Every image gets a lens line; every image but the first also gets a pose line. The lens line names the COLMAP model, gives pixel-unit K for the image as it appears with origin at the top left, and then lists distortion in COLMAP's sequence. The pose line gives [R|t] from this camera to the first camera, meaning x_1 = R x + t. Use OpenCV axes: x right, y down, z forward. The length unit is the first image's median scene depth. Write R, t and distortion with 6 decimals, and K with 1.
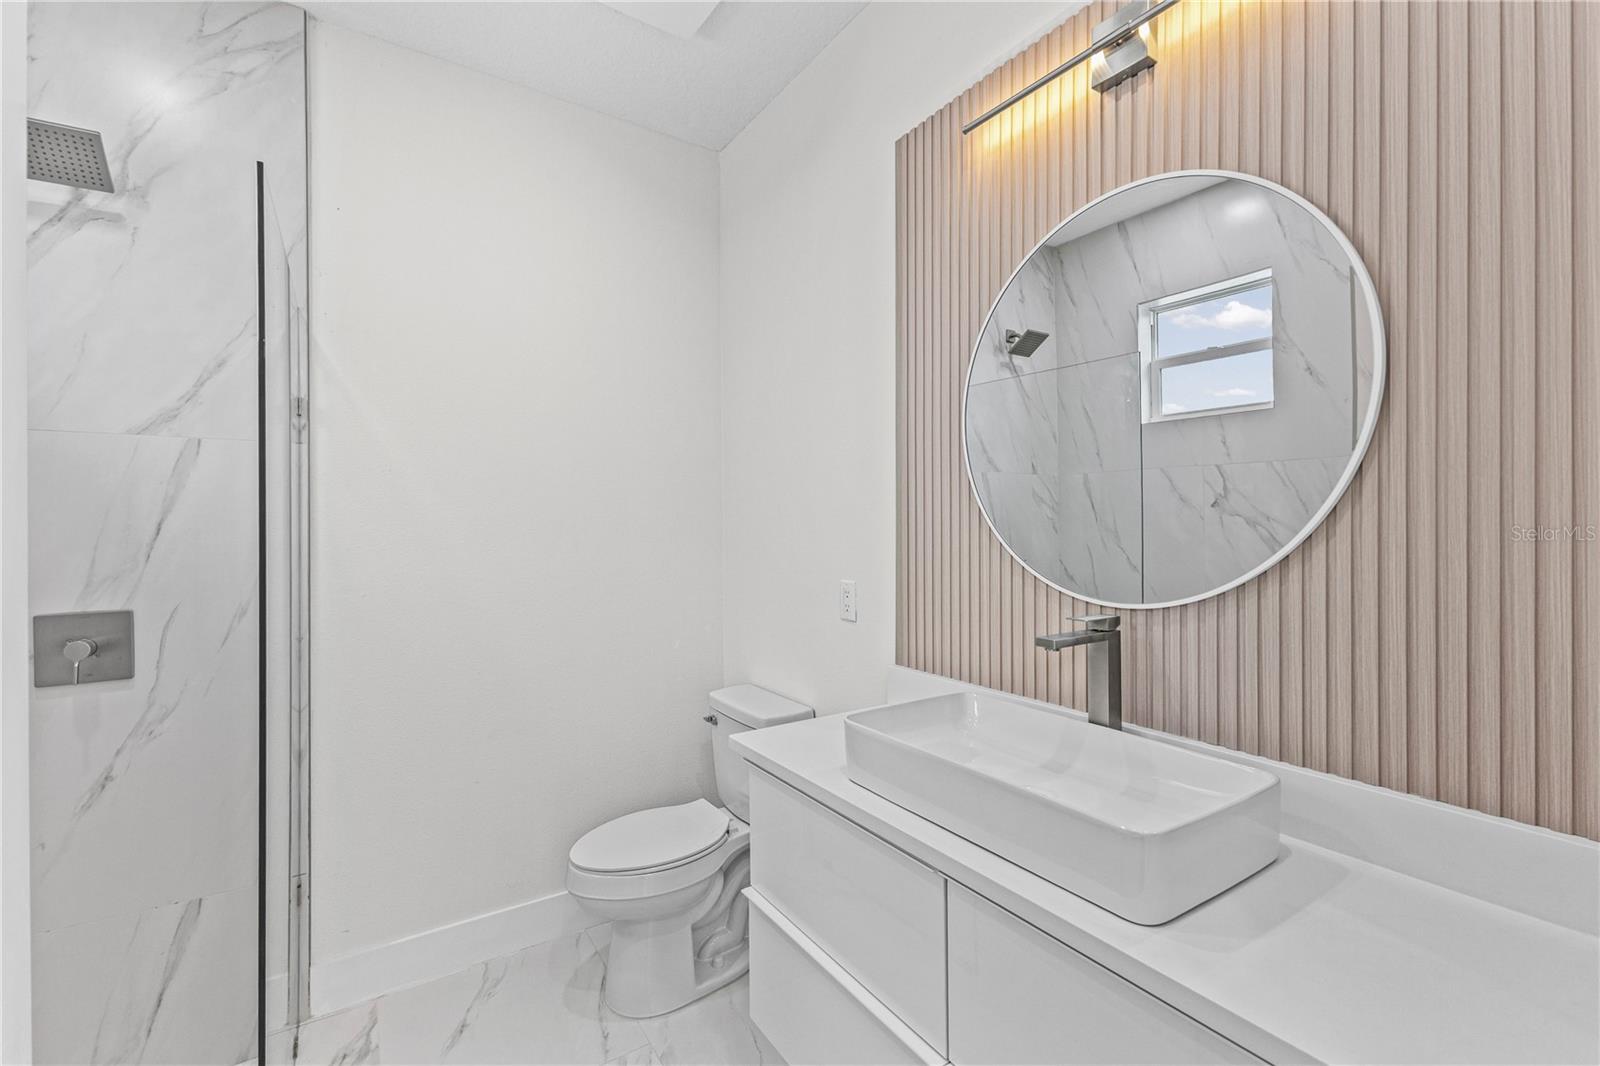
lens RADIAL K [[699.5, 0, 793.7], [0, 699.5, 524.5], [0, 0, 1]] dist [0.012693, -0.001032]
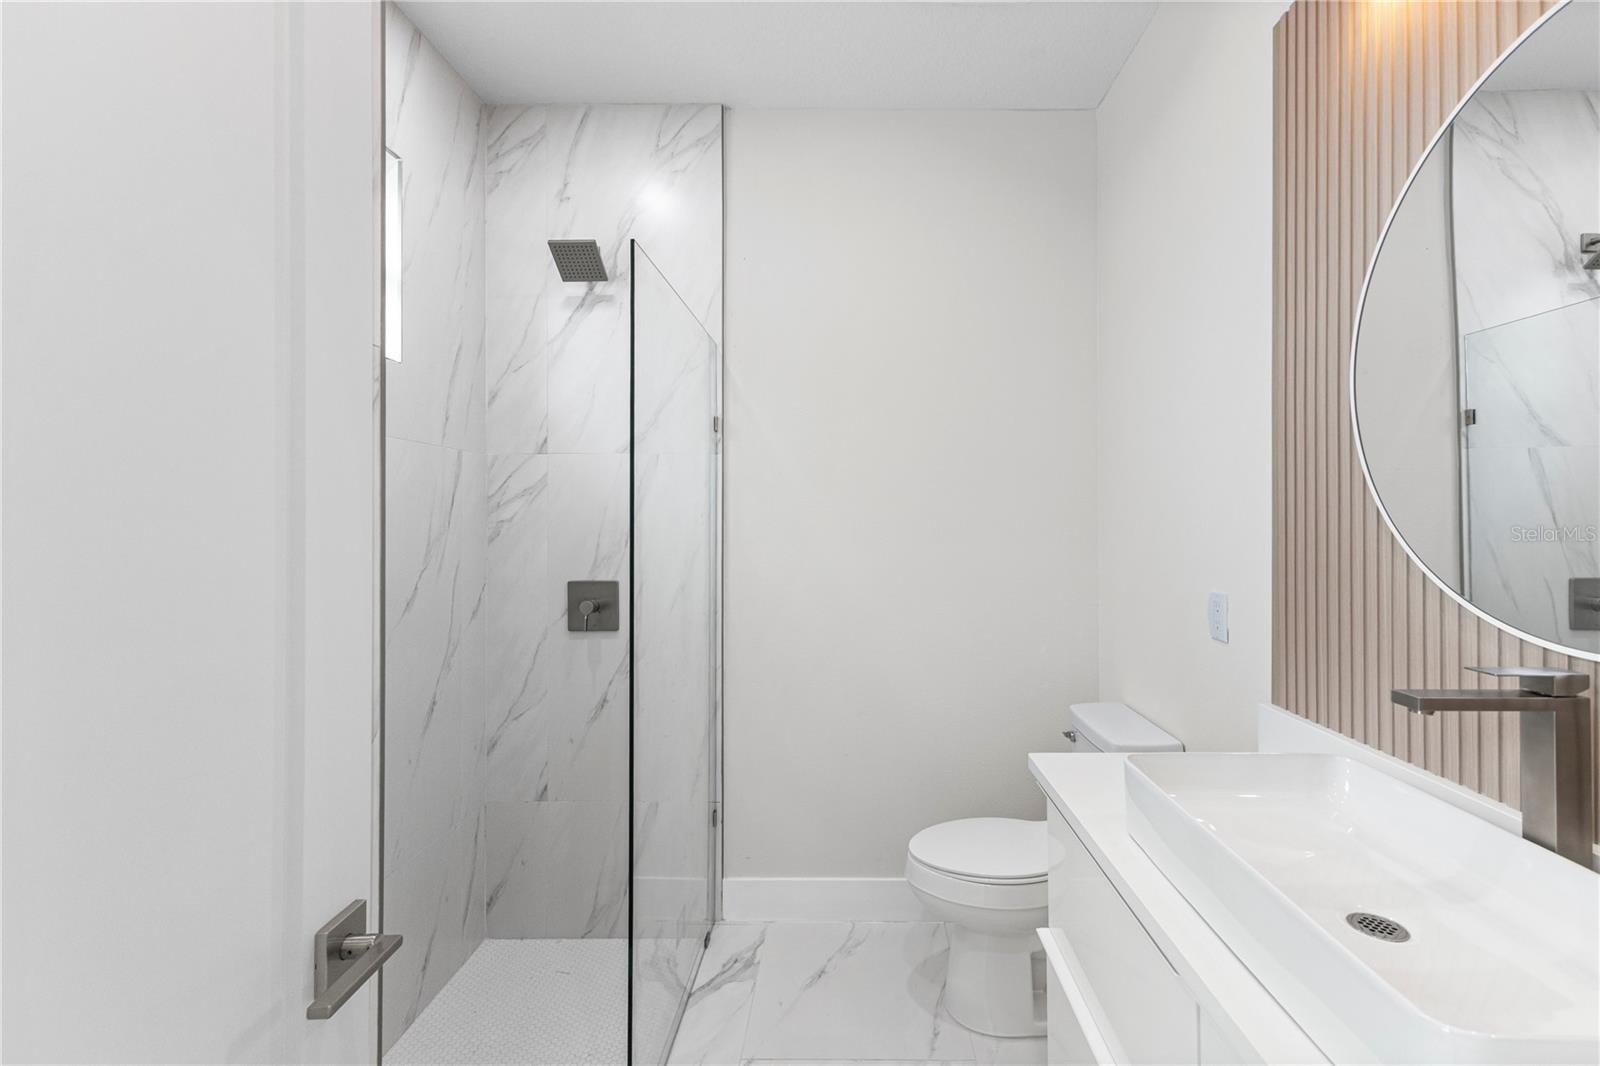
lens RADIAL K [[699.5, 0, 807.4], [0, 699.5, 517.1], [0, 0, 1]] dist [0.012693, -0.001032]
pose [[0.838547, 0.002169, -0.544825, 0.117830], [-0.005007, 0.999981, -0.003725, 0.000084], [0.544807, 0.005851, 0.838541, 0.059148]]
